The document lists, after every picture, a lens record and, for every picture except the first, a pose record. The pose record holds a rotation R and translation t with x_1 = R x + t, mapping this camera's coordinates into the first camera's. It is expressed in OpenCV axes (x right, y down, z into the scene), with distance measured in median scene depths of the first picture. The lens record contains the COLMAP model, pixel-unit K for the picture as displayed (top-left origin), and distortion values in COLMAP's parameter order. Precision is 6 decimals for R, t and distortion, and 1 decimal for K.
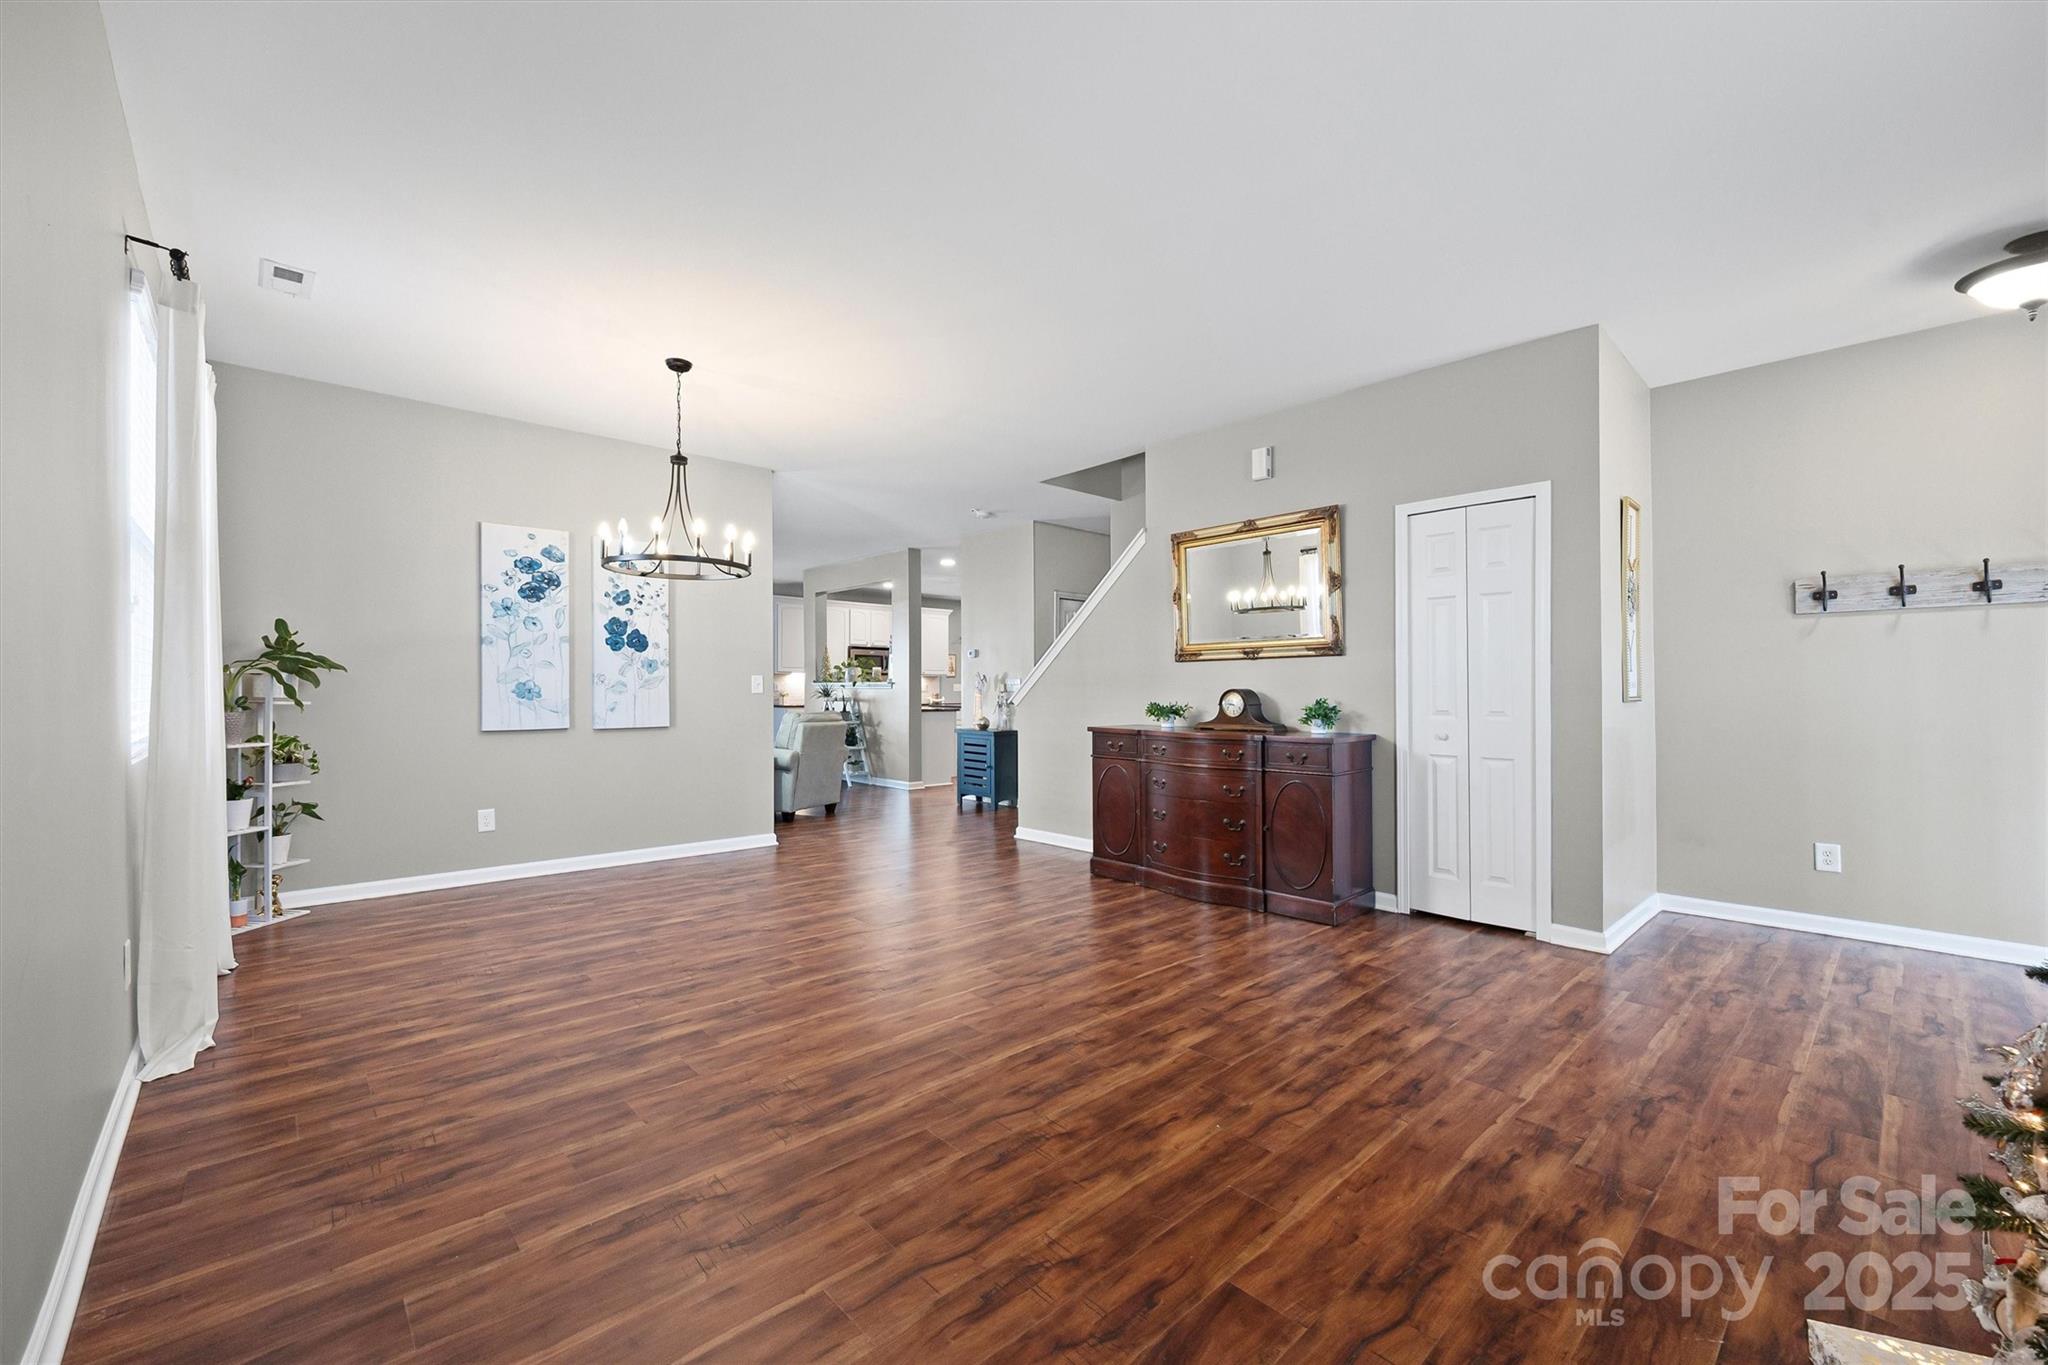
lens RADIAL K [[834.0, 0, 1024.0], [0, 834.0, 682.5], [0, 0, 1]] dist [0.001695, 0.000315]
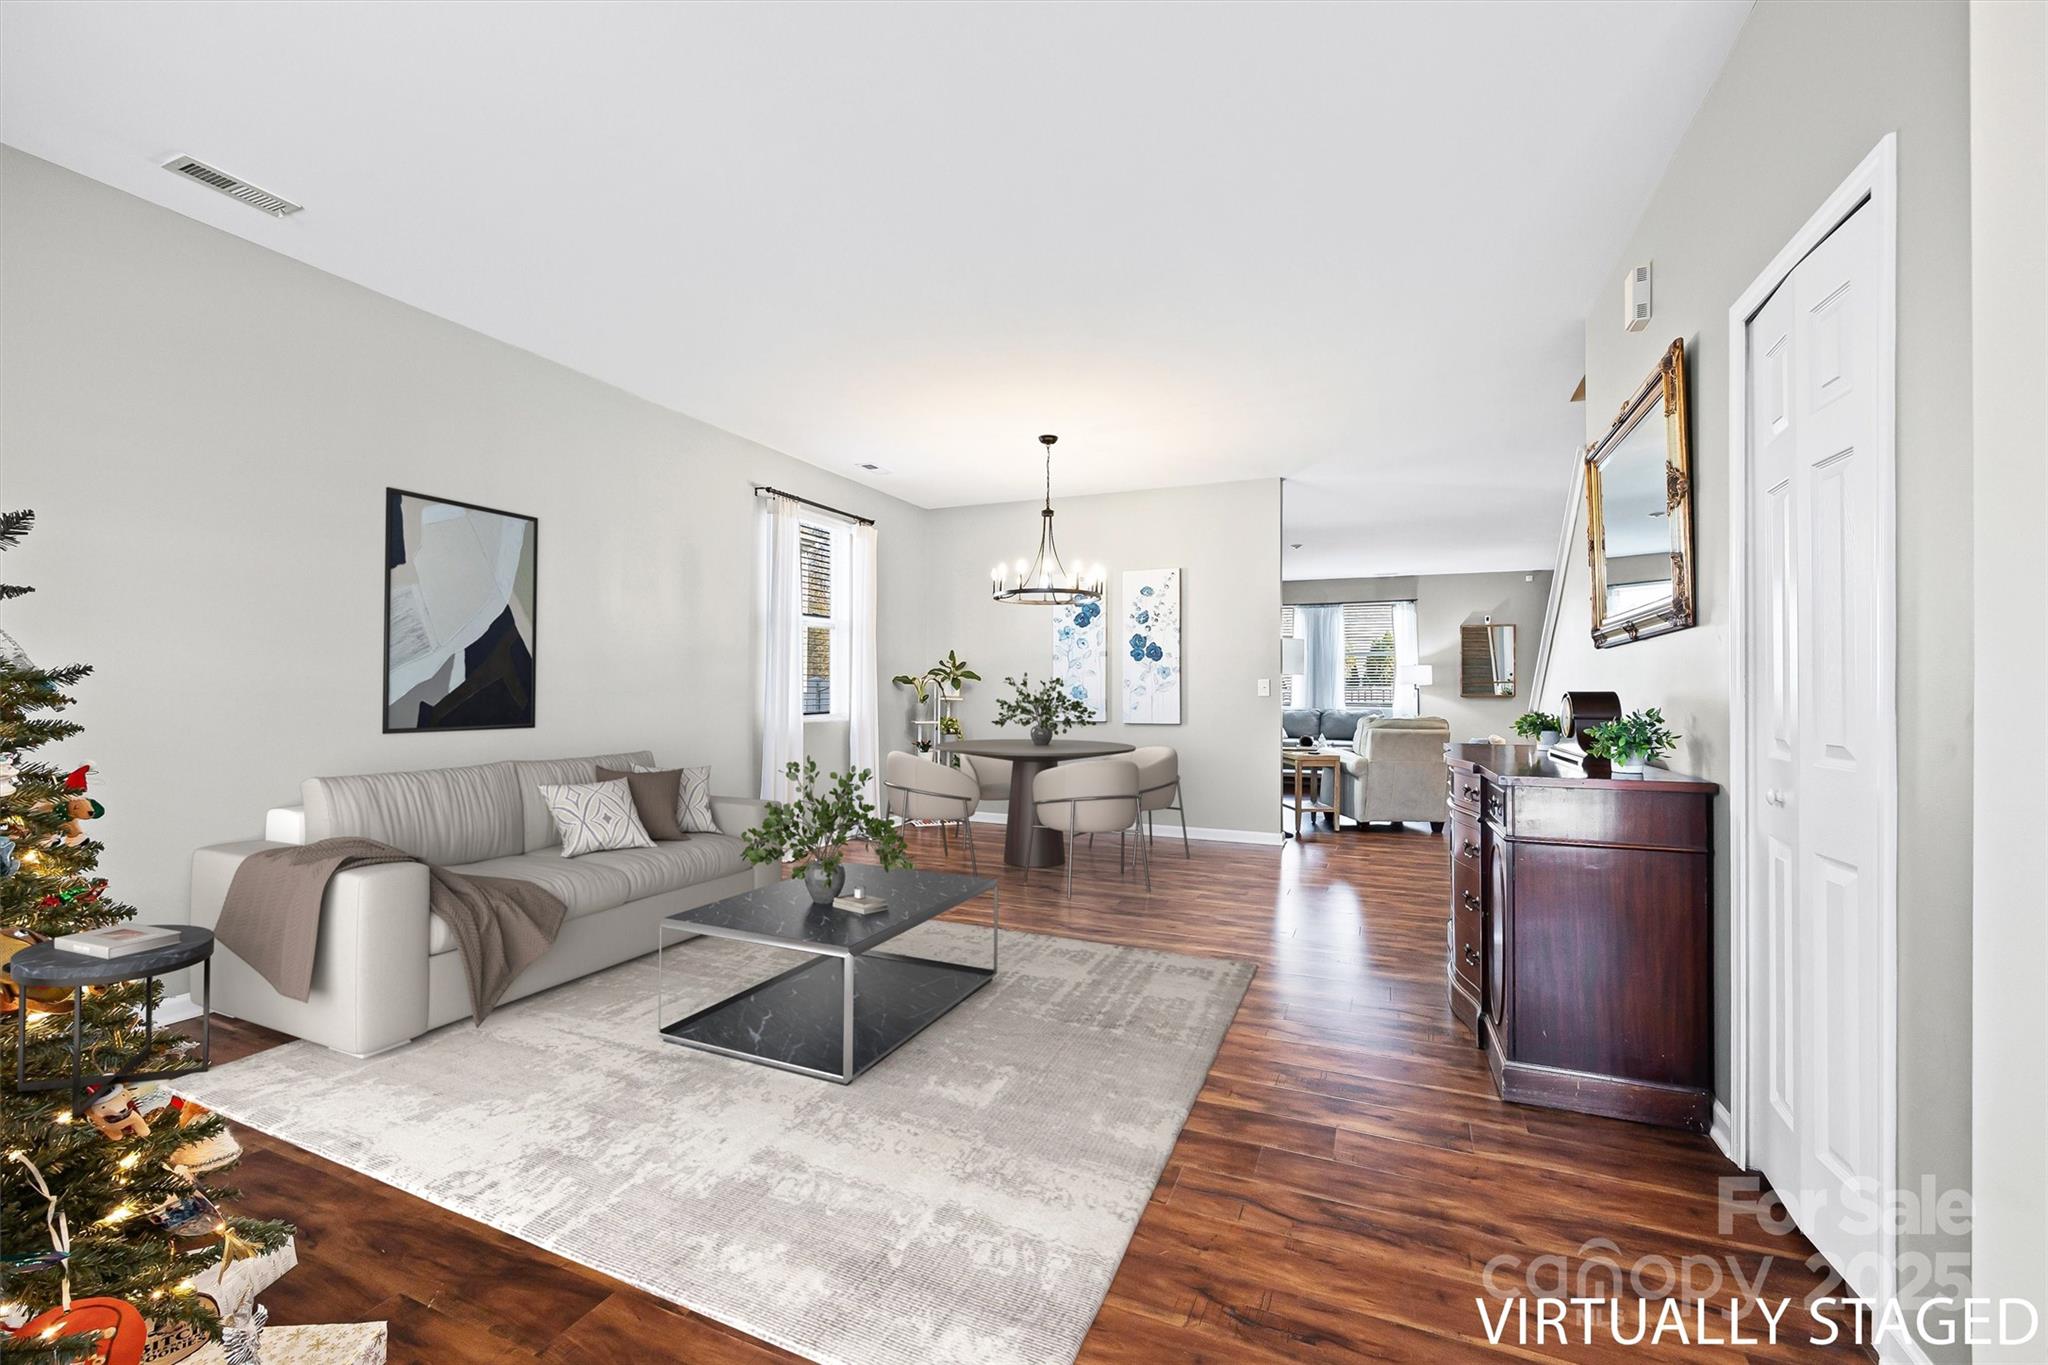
lens RADIAL K [[834.0, 0, 1024.0], [0, 834.0, 682.5], [0, 0, 1]] dist [0.001695, 0.000315]
pose [[0.397169, -0.009402, -0.917697, 0.589553], [0.002981, 0.999955, -0.008954, 0.004911], [0.917741, 0.000820, 0.397180, 0.356353]]
